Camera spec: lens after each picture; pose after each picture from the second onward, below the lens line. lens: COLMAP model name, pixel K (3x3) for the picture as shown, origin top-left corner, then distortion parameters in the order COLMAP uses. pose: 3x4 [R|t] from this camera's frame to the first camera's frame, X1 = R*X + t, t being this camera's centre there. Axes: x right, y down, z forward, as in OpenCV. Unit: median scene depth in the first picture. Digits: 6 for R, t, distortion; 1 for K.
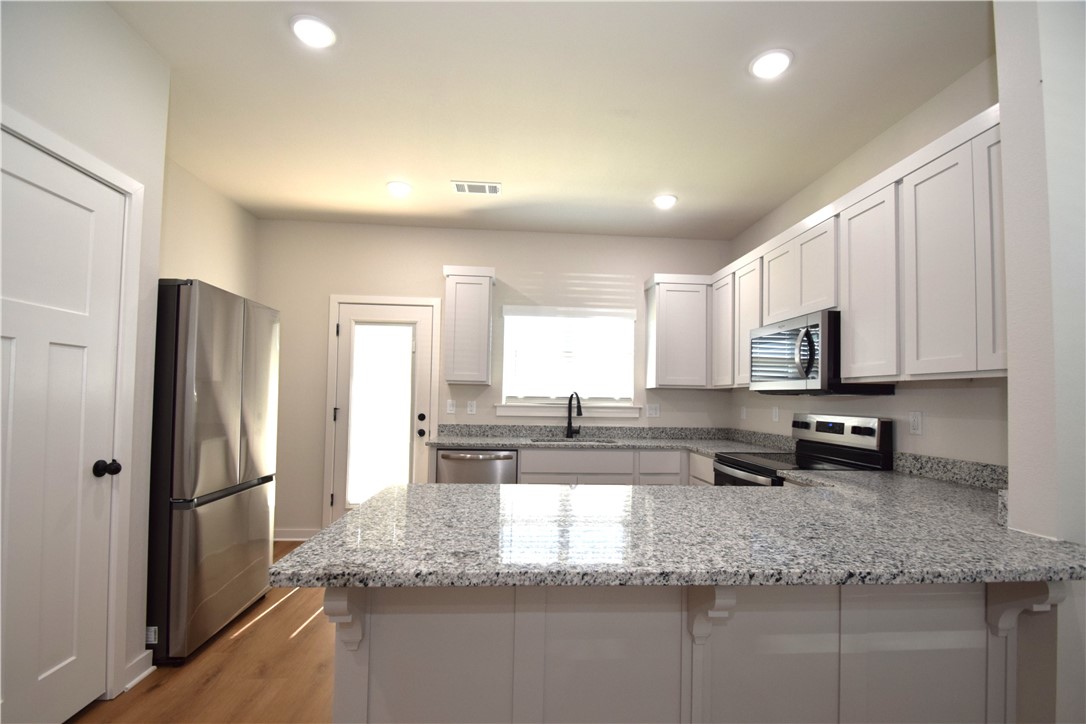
lens RADIAL K [[478.0, 0, 542.8], [0, 478.0, 382.2], [0, 0, 1]] dist [0.003645, -0.011251]
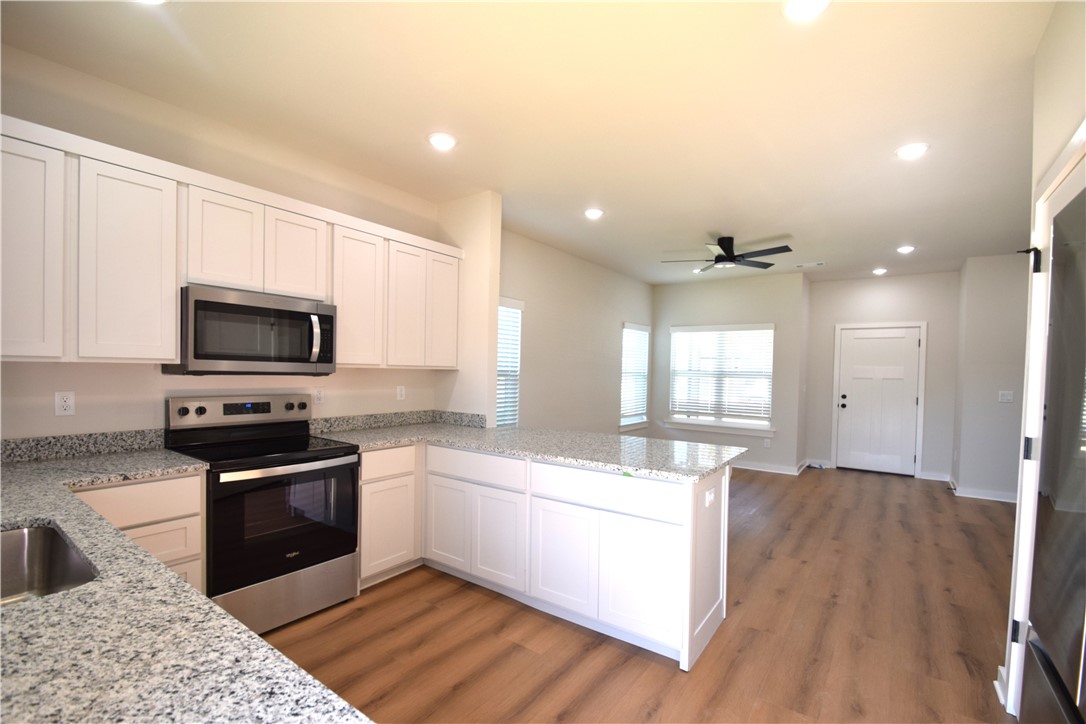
lens RADIAL K [[478.0, 0, 542.0], [0, 478.0, 380.9], [0, 0, 1]] dist [0.003645, -0.011251]
pose [[-0.764340, -0.047559, 0.643058, -0.359955], [-0.055163, 0.998443, 0.008276, -0.001736], [-0.642450, -0.029148, -0.765773, 1.010082]]
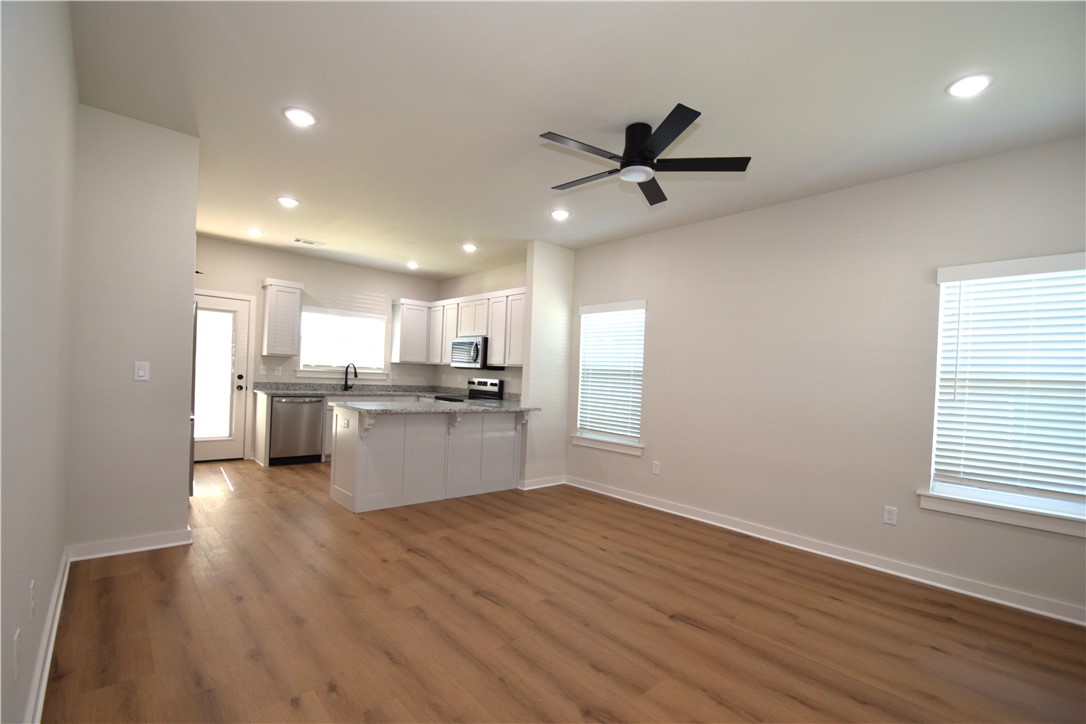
lens RADIAL K [[478.0, 0, 545.8], [0, 478.0, 384.1], [0, 0, 1]] dist [0.003645, -0.011251]
pose [[0.783941, 0.006778, 0.620799, -0.463994], [-0.051948, 0.997150, 0.054713, -0.036069], [-0.618658, -0.075141, 0.782059, -0.777484]]
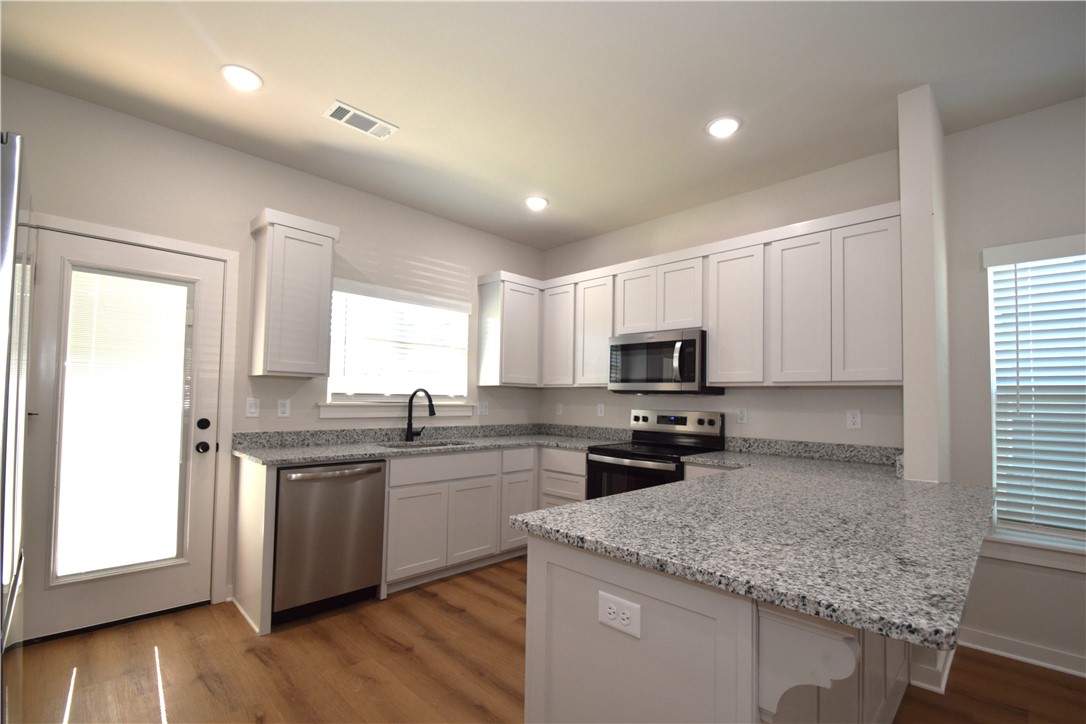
lens RADIAL K [[478.0, 0, 542.6], [0, 478.0, 383.0], [0, 0, 1]] dist [0.003645, -0.011251]
pose [[0.754140, 0.018553, 0.656452, -0.364282], [-0.026680, 0.999641, 0.002399, 0.001594], [-0.656172, -0.019323, 0.754364, 0.198963]]
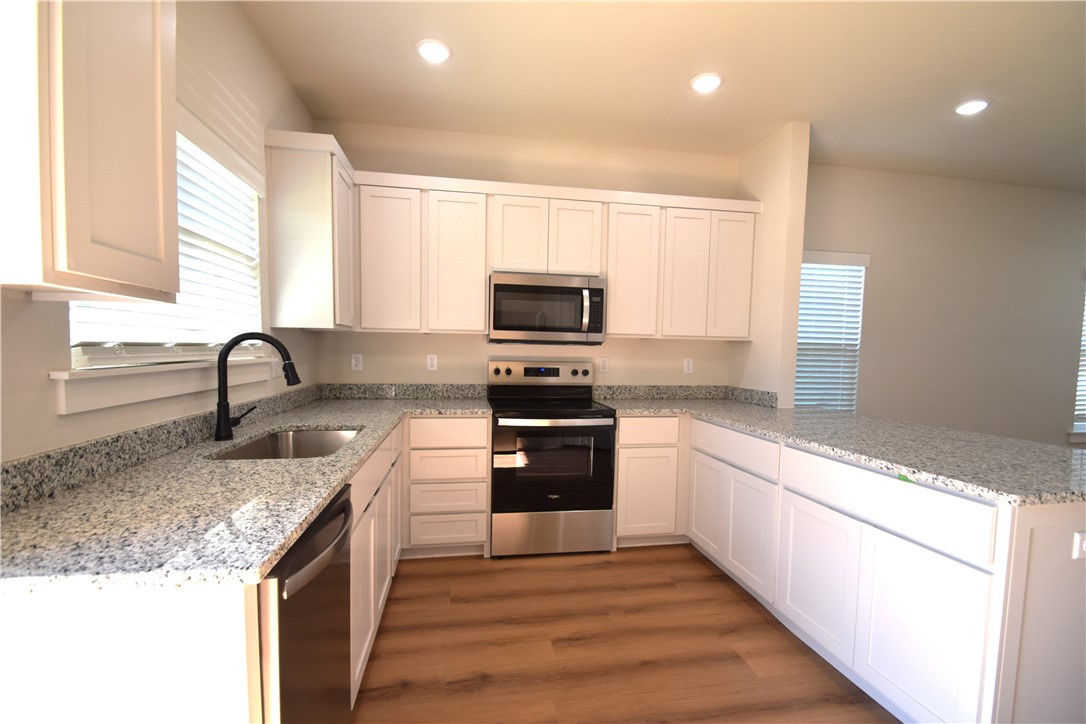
lens RADIAL K [[478.0, 0, 543.4], [0, 478.0, 382.0], [0, 0, 1]] dist [0.003645, -0.011251]
pose [[-0.097835, -0.086693, 0.991419, -0.426615], [-0.052428, 0.995264, 0.081856, 0.016450], [-0.993821, -0.043970, -0.101917, 0.825603]]
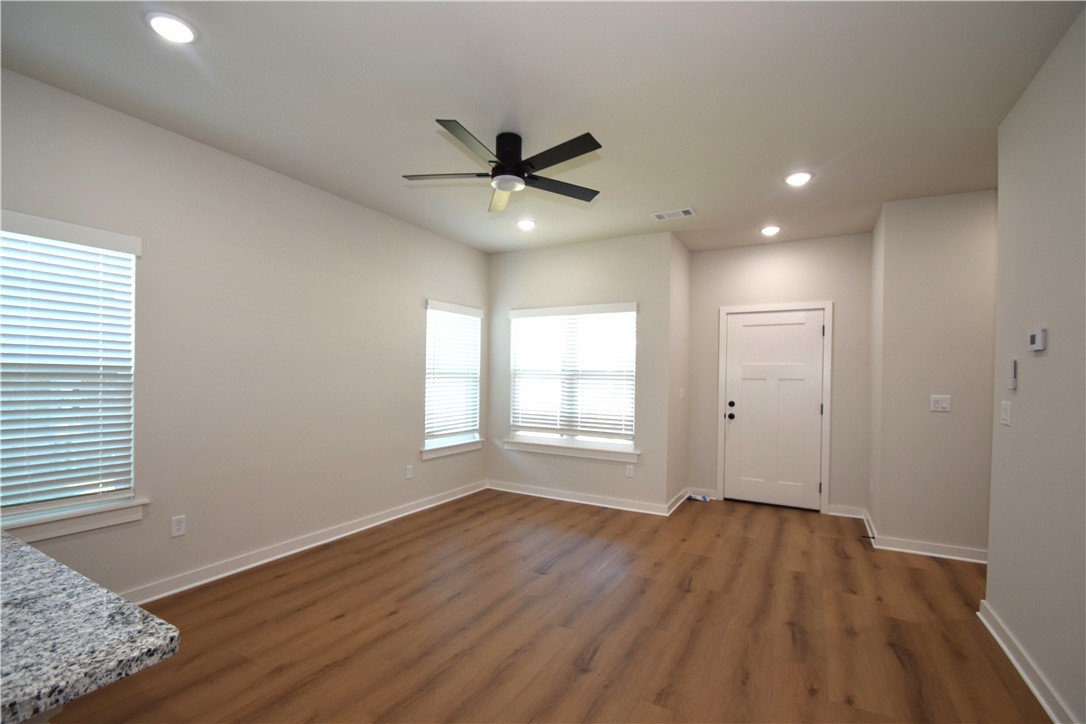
lens RADIAL K [[478.0, 0, 542.8], [0, 478.0, 380.8], [0, 0, 1]] dist [0.003645, -0.011251]
pose [[-0.839289, -0.034549, 0.542586, -0.356039], [-0.047744, 0.998807, -0.010254, -0.016100], [-0.541585, -0.034511, -0.839938, 0.316833]]
